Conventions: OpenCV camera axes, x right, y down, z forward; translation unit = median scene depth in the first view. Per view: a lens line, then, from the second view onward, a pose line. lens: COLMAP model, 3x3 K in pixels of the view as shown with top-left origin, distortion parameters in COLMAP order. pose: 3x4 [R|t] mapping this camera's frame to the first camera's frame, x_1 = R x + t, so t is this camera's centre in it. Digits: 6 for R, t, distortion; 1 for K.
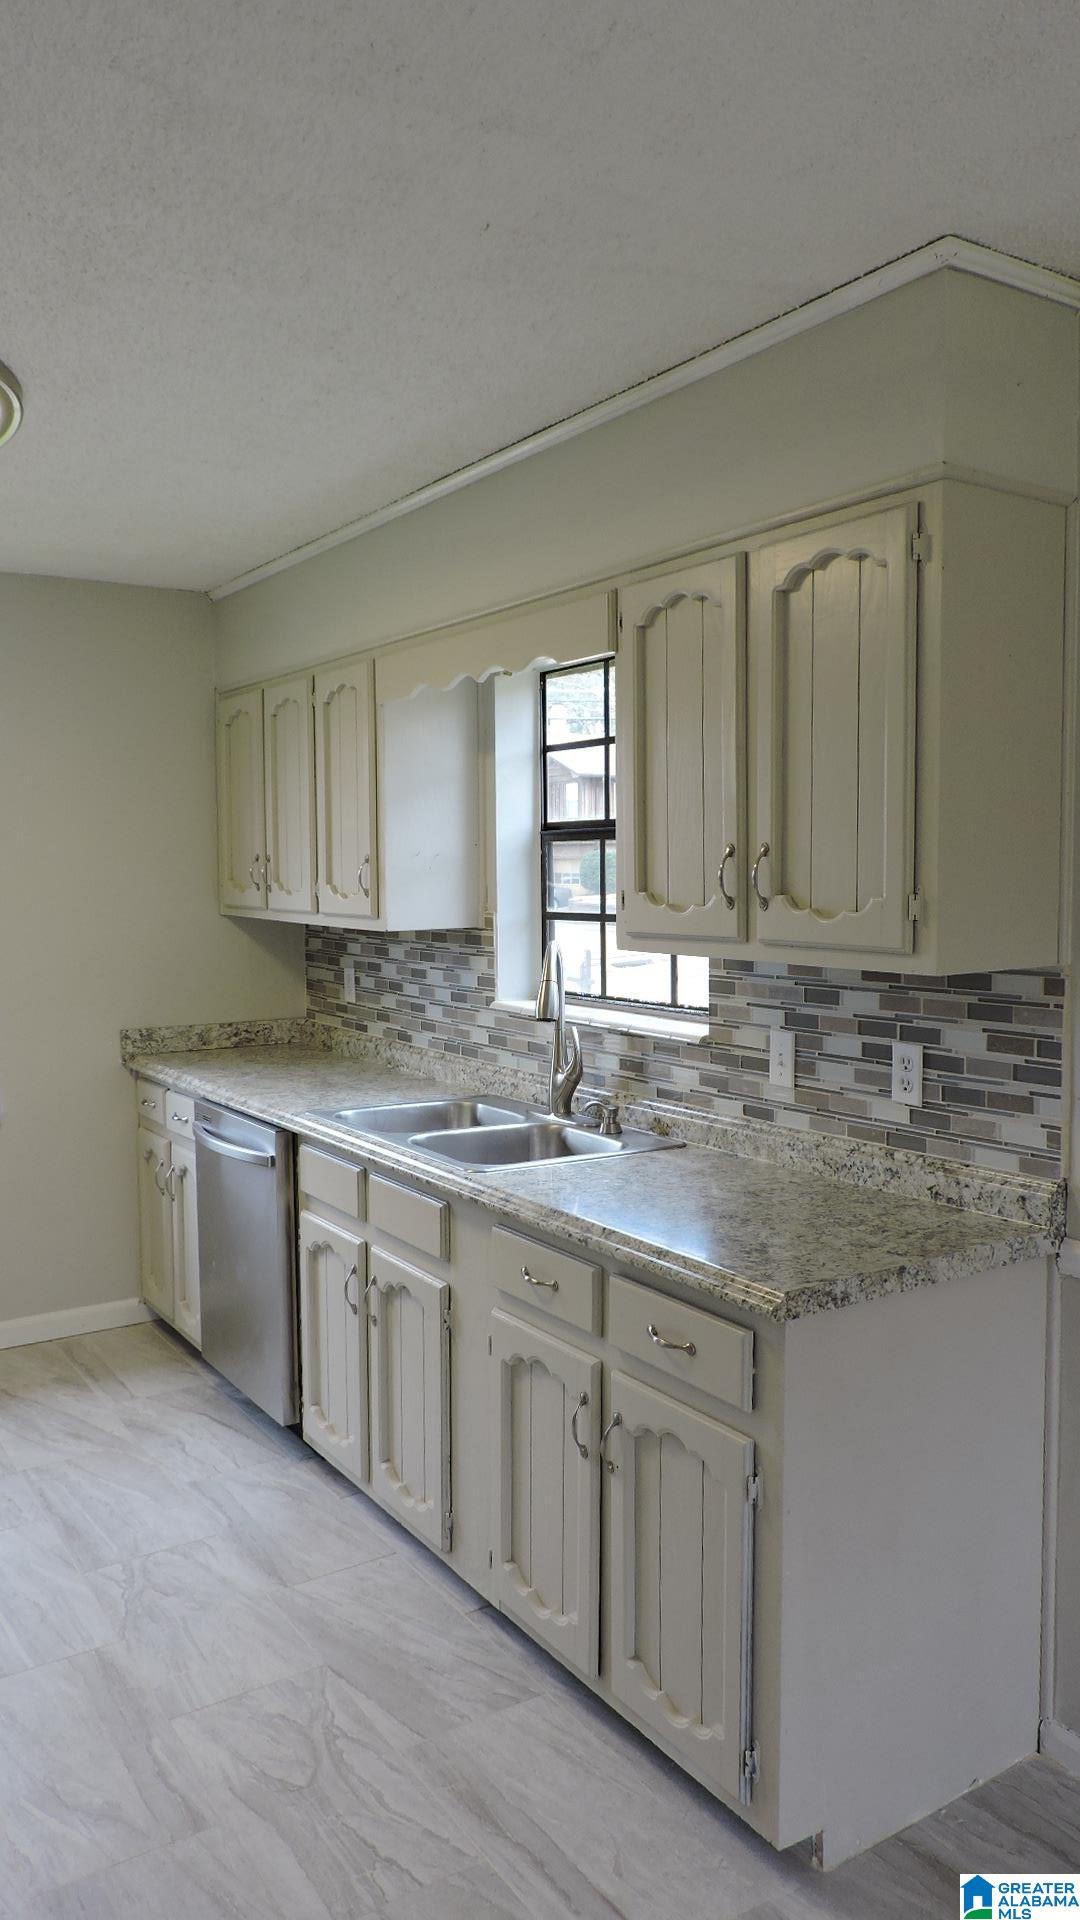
lens RADIAL K [[1367.7, 0, 540.0], [0, 1367.7, 960.0], [0, 0, 1]] dist [-0.011565, -0.001617]
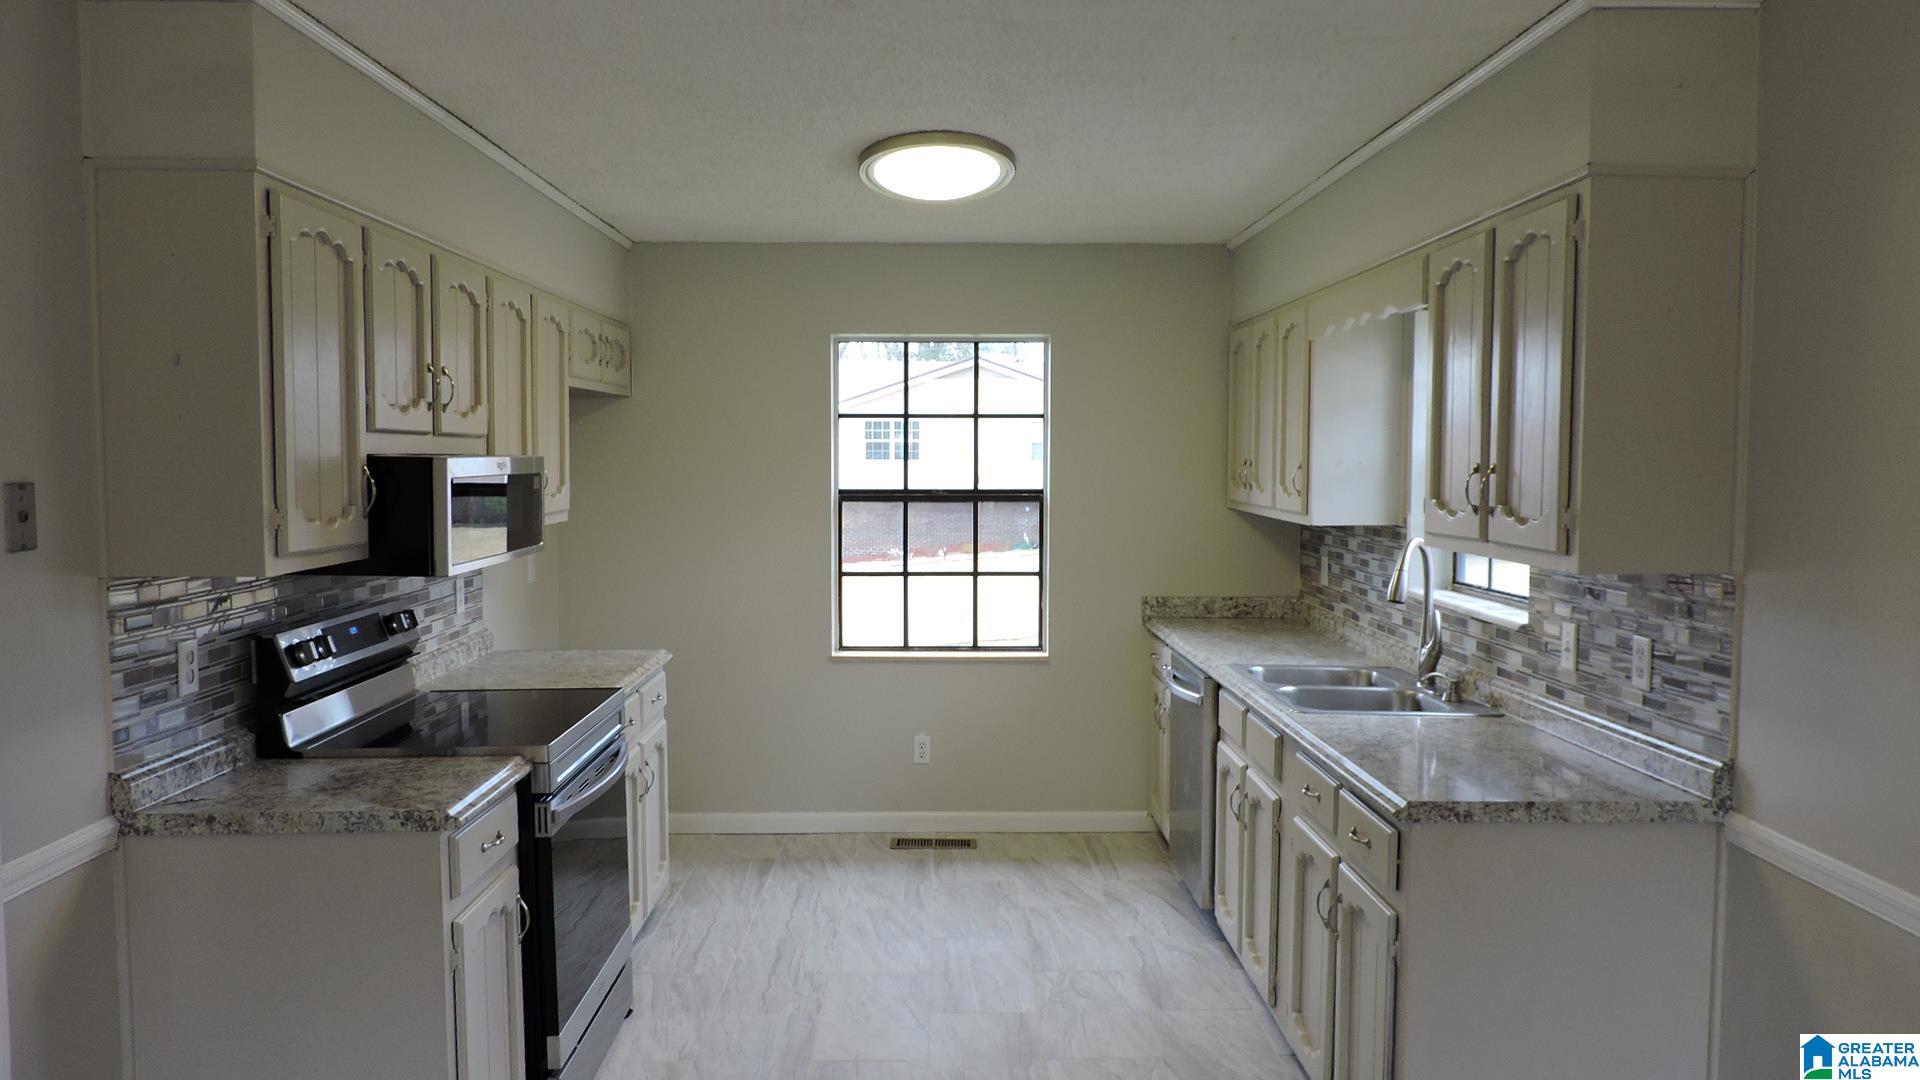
lens RADIAL K [[1367.7, 0, 957.8], [0, 1367.7, 548.8], [0, 0, 1]] dist [-0.011565, -0.001617]
pose [[0.846925, 0.044670, -0.529833, 0.292124], [-0.045183, 0.998907, 0.011992, -0.000549], [0.529790, 0.013783, 0.848017, -0.218461]]
